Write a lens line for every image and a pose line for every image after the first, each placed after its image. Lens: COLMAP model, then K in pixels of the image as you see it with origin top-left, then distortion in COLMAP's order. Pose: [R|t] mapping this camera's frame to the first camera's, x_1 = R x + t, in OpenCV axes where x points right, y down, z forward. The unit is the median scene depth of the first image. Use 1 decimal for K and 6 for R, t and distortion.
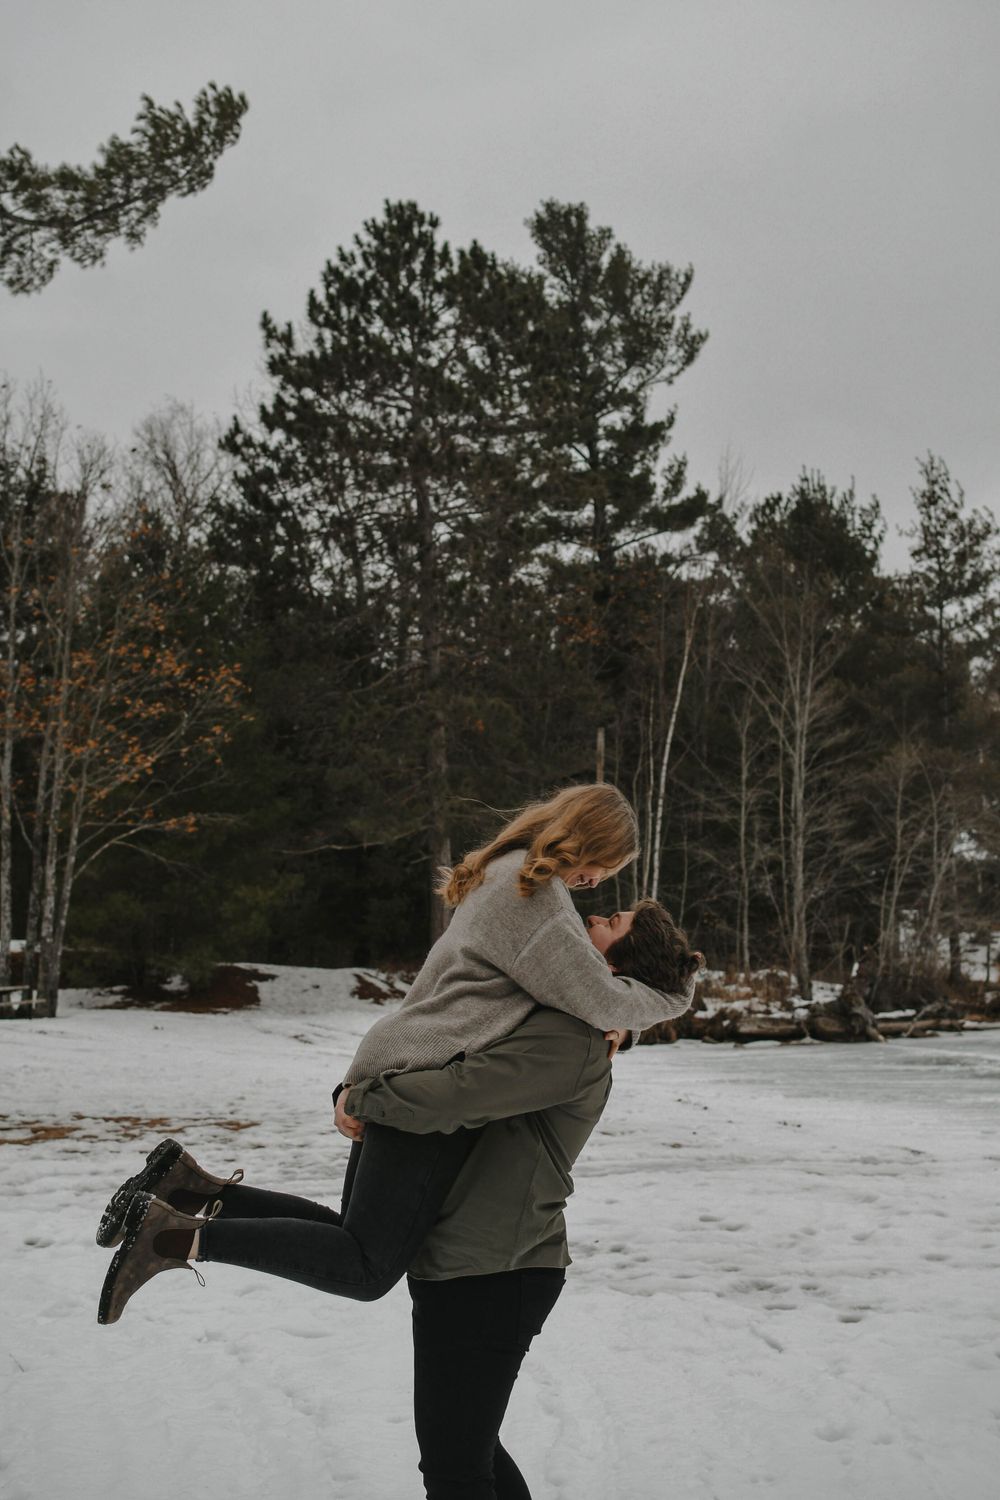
lens RADIAL K [[2309.4, 0, 482.2], [0, 2309.4, 748.2], [0, 0, 1]] dist [0.022434, -0.026761]
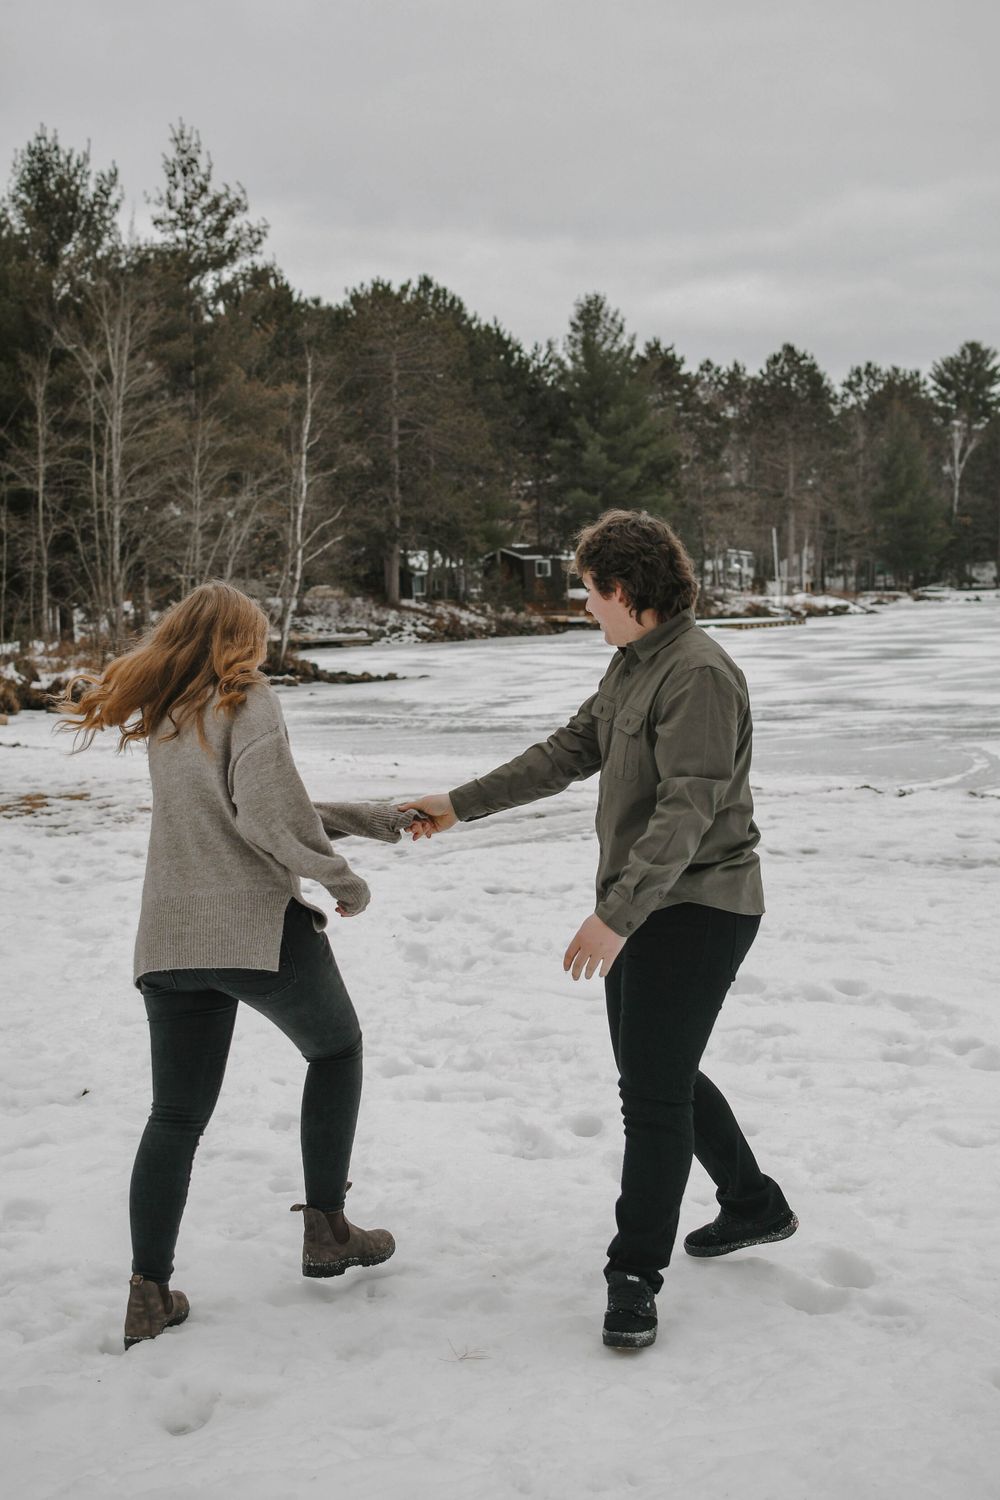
lens RADIAL K [[2309.4, 0, 482.2], [0, 2309.4, 748.2], [0, 0, 1]] dist [0.022434, -0.026761]
pose [[0.899070, -0.037711, 0.436178, -0.168892], [-0.024016, 0.990535, 0.135142, 0.002578], [-0.437146, -0.131977, 0.889655, 0.023543]]
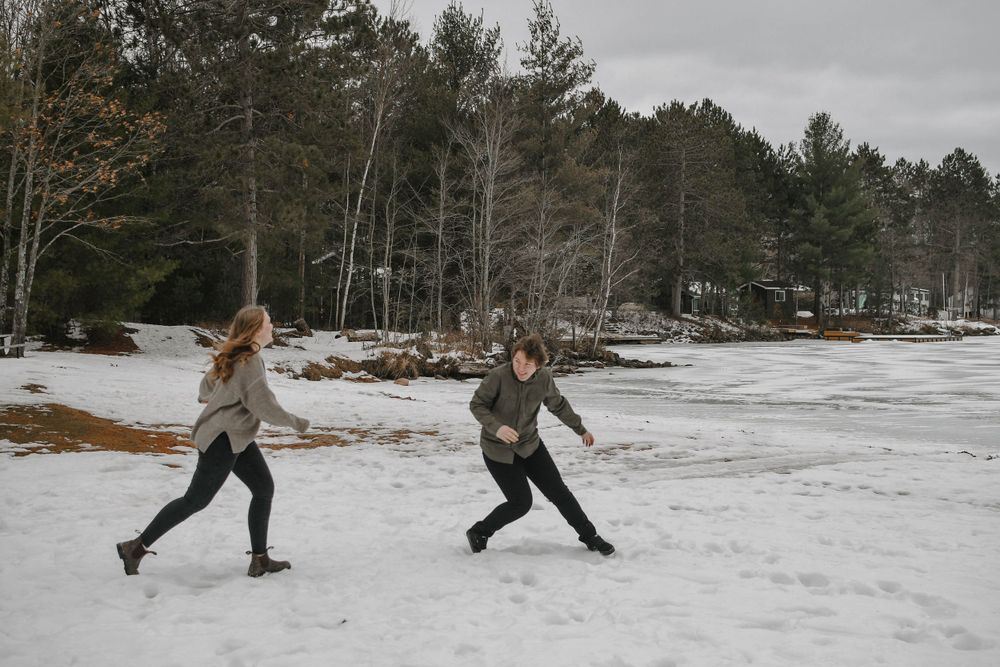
lens RADIAL K [[1539.6, 0, 480.6], [0, 1539.6, 328.4], [0, 0, 1]] dist [0.022434, -0.026761]
pose [[0.959045, 0.019761, 0.282563, -0.161098], [-0.046503, 0.995012, 0.088250, 0.002813], [-0.279410, -0.097776, 0.955181, 0.020747]]
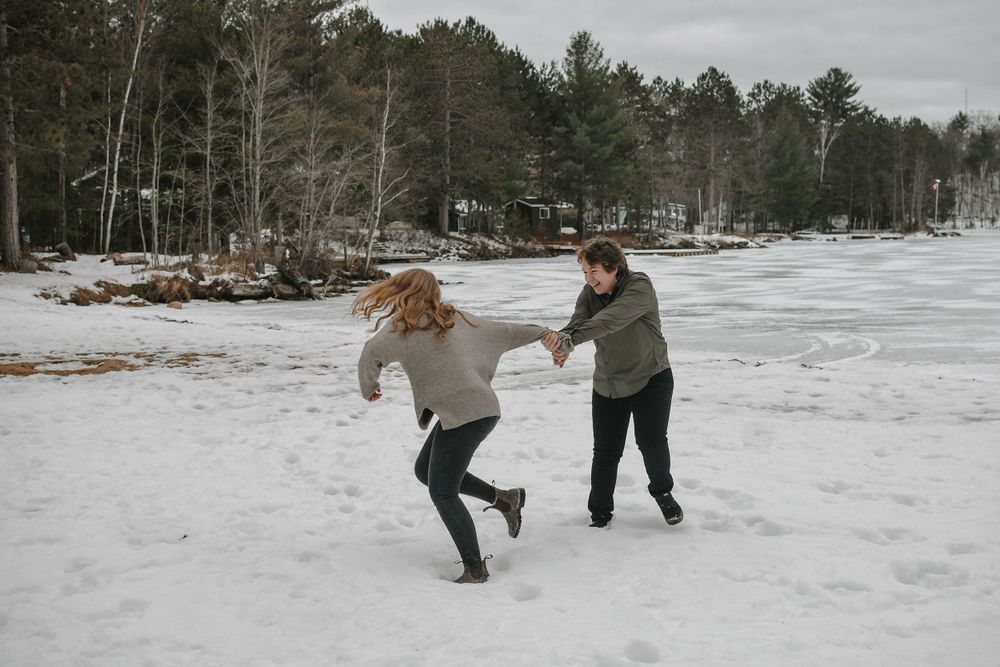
lens RADIAL K [[1539.6, 0, 480.6], [0, 1539.6, 328.4], [0, 0, 1]] dist [0.022434, -0.026761]
pose [[0.905850, -0.017049, 0.423255, -0.166897], [-0.043662, 0.990110, 0.133328, 0.002572], [-0.421342, -0.139256, 0.896147, 0.017882]]
